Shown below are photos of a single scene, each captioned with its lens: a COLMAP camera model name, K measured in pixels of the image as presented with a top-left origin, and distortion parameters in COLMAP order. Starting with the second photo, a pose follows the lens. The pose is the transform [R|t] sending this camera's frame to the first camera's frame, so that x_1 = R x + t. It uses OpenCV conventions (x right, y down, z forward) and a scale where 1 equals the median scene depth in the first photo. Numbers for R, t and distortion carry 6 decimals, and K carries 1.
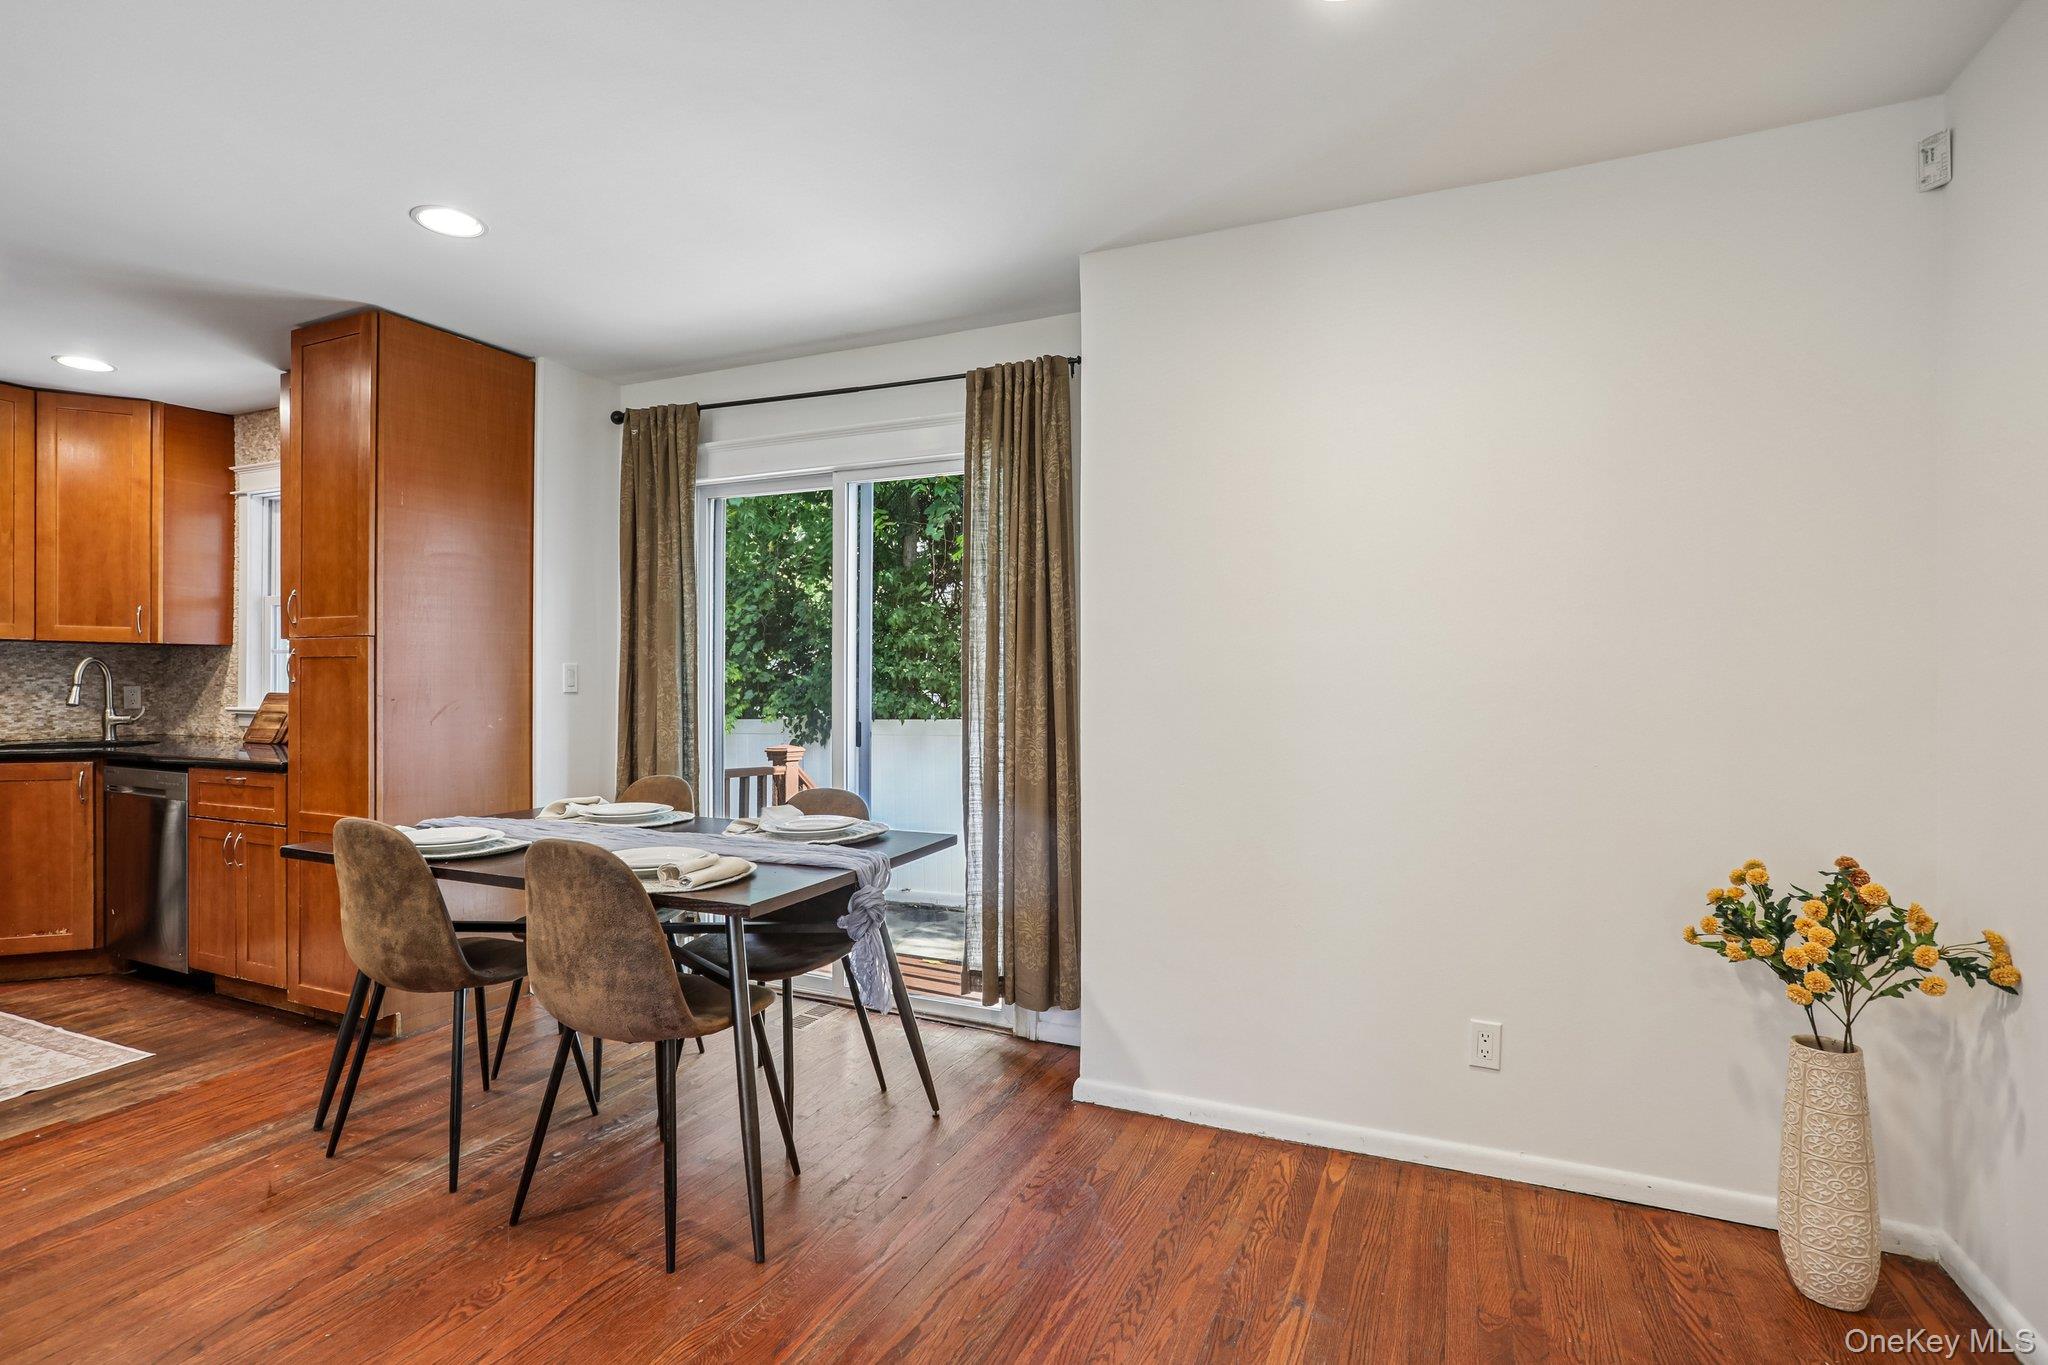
lens RADIAL K [[1005.3, 0, 1010.5], [0, 1005.3, 680.2], [0, 0, 1]] dist [-0.058504, 0.030857]
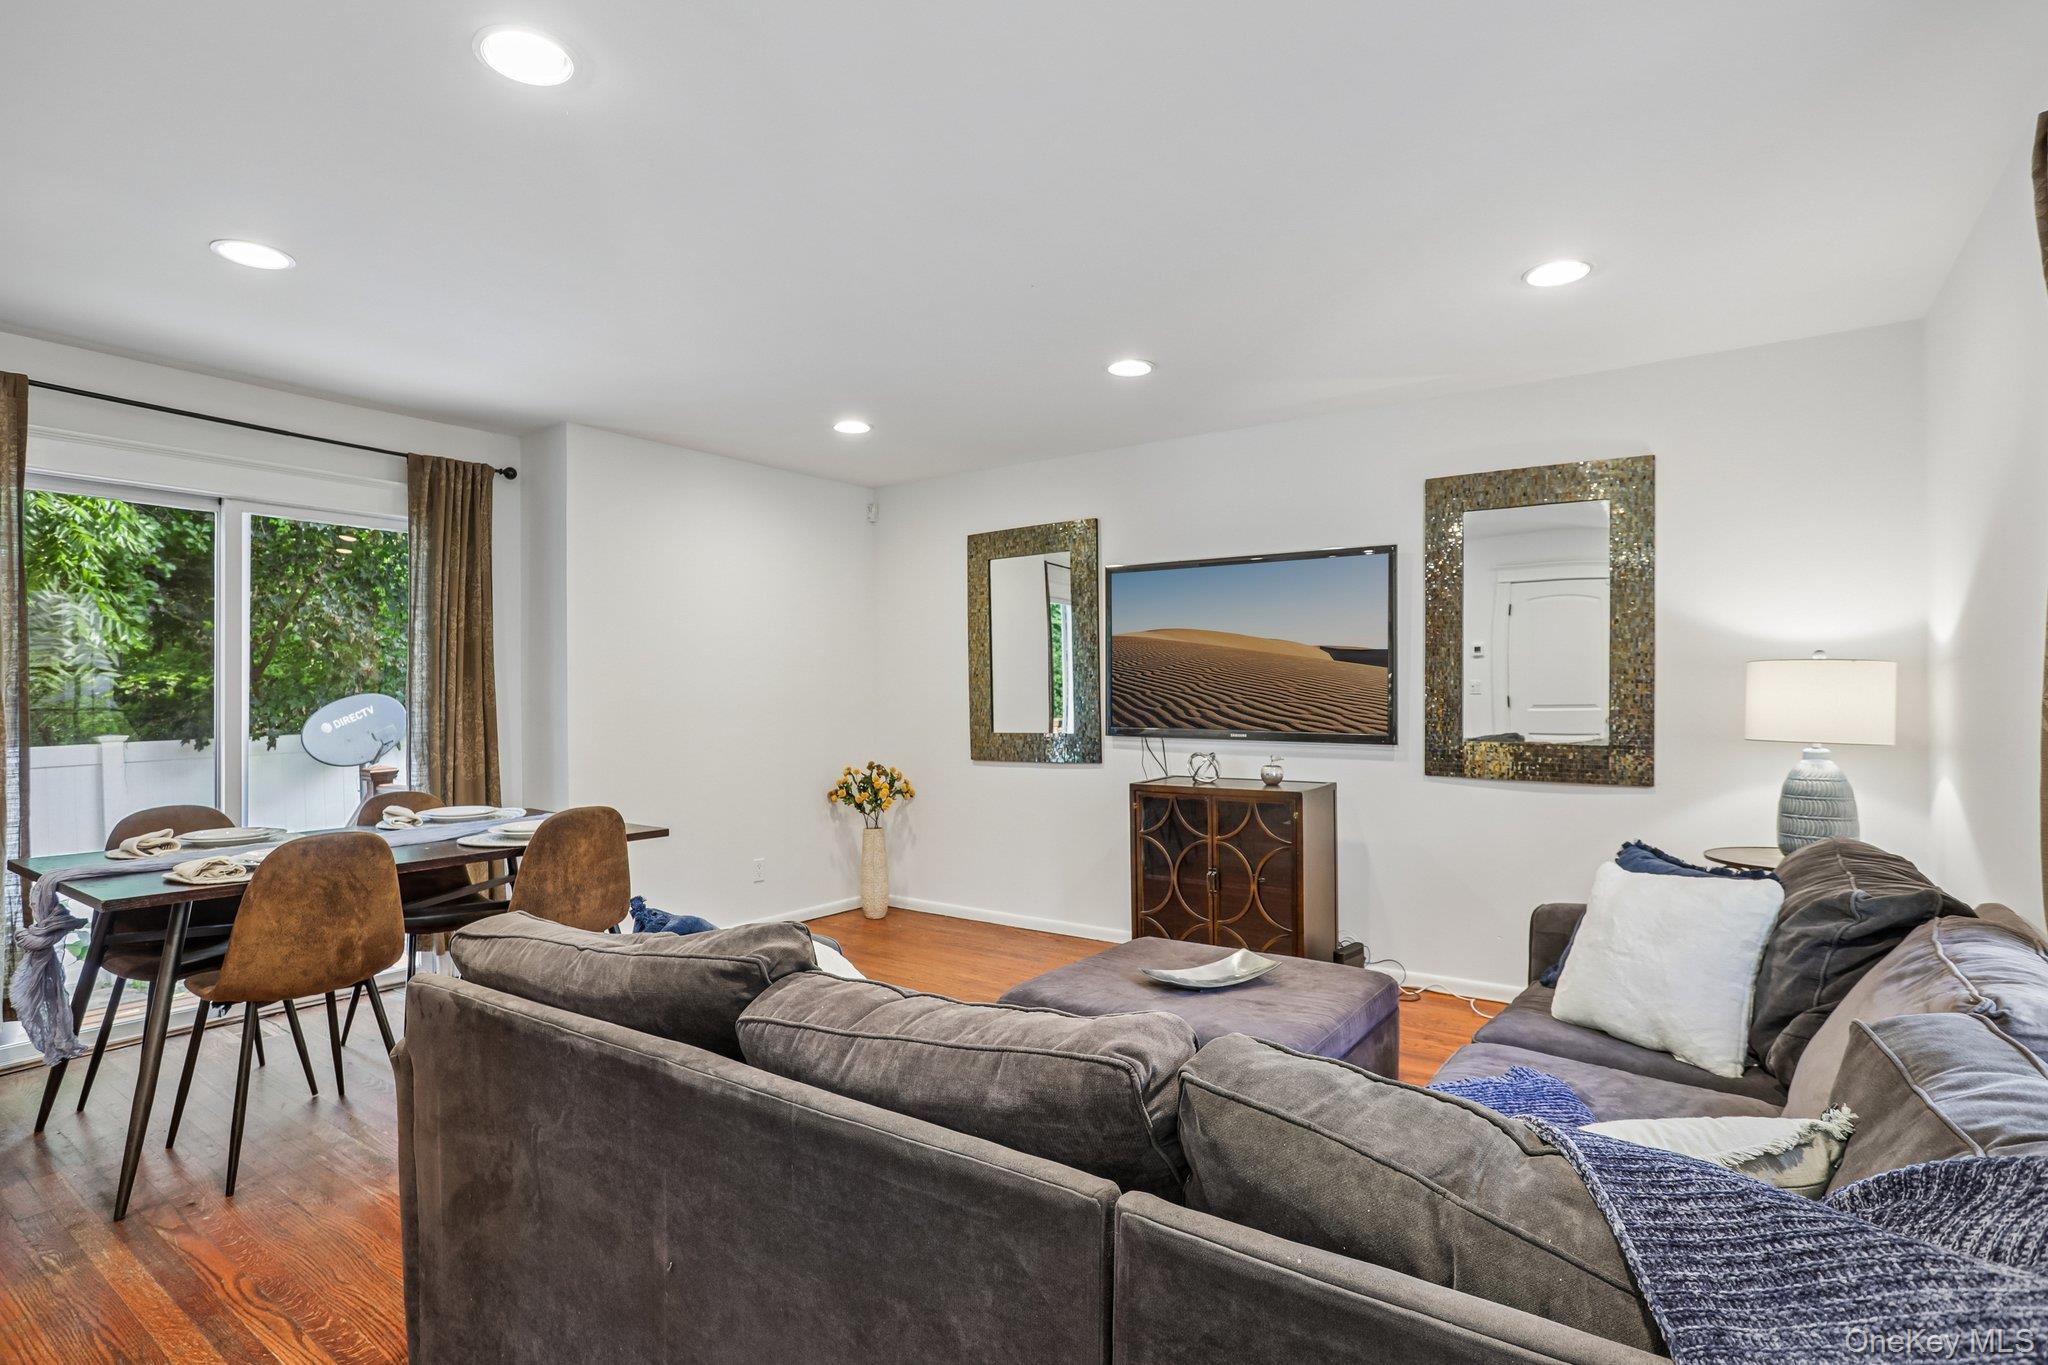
lens RADIAL K [[996.6, 0, 1024.0], [0, 996.6, 682.5], [0, 0, 1]] dist [-0.059051, 0.034565]
pose [[0.186792, 0.006132, 0.982380, -0.853361], [0.007238, 0.999945, -0.007618, -0.008556], [-0.982373, 0.008533, 0.186737, 0.020906]]
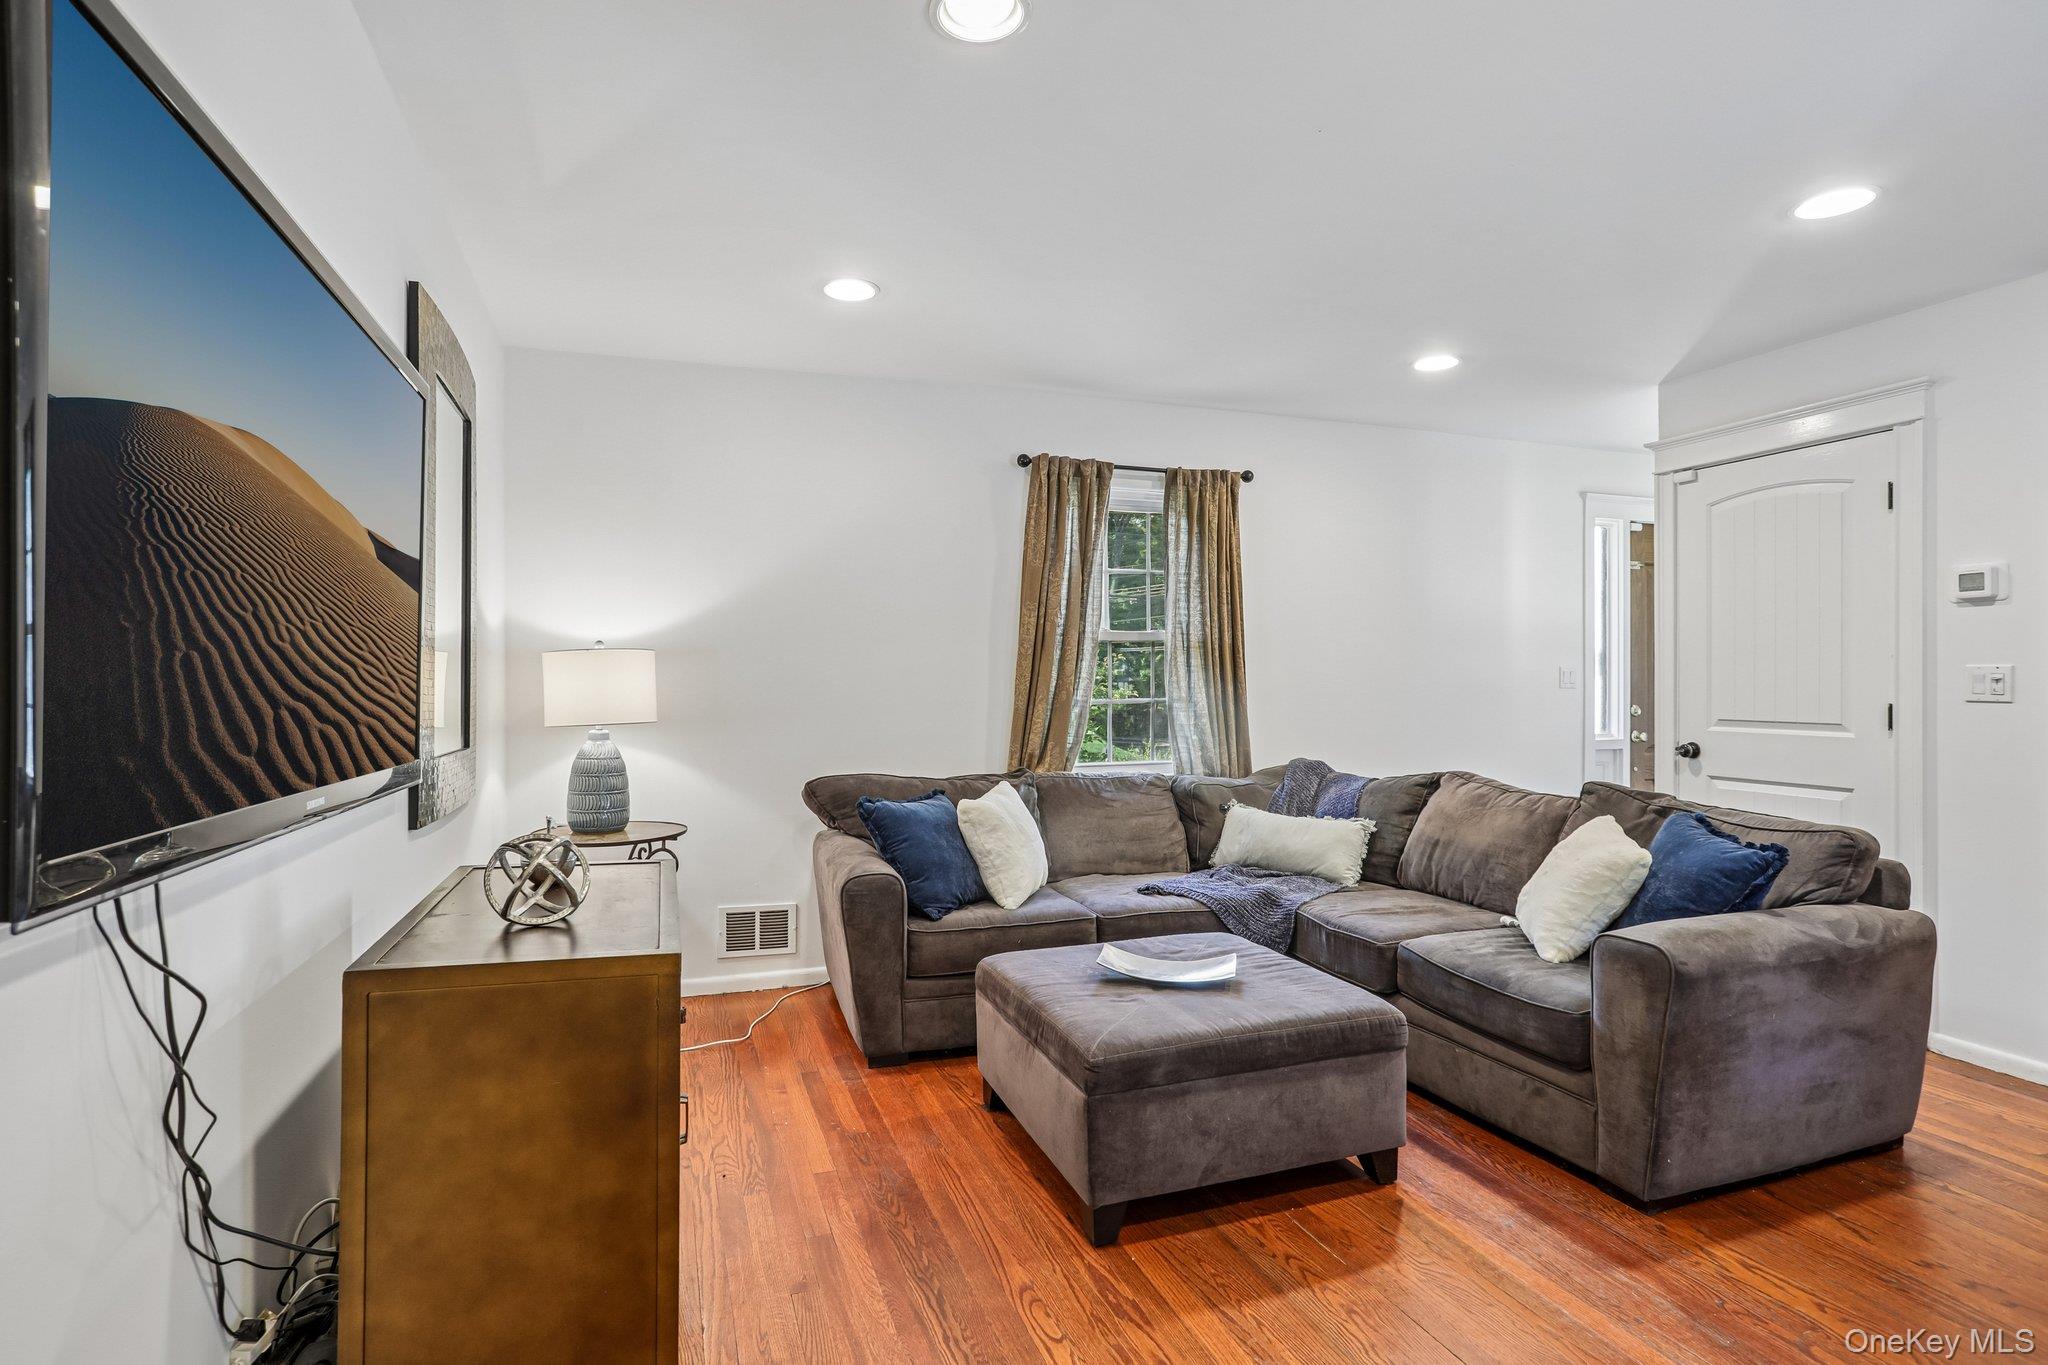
lens RADIAL K [[1029.2, 0, 1024.0], [0, 1029.2, 682.5], [0, 0, 1]] dist [-0.063075, 0.037364]
pose [[-0.730162, 0.002690, -0.683268, 0.292848], [0.000110, 0.999993, 0.003819, -0.003066], [0.683274, 0.002713, -0.730157, 0.426042]]
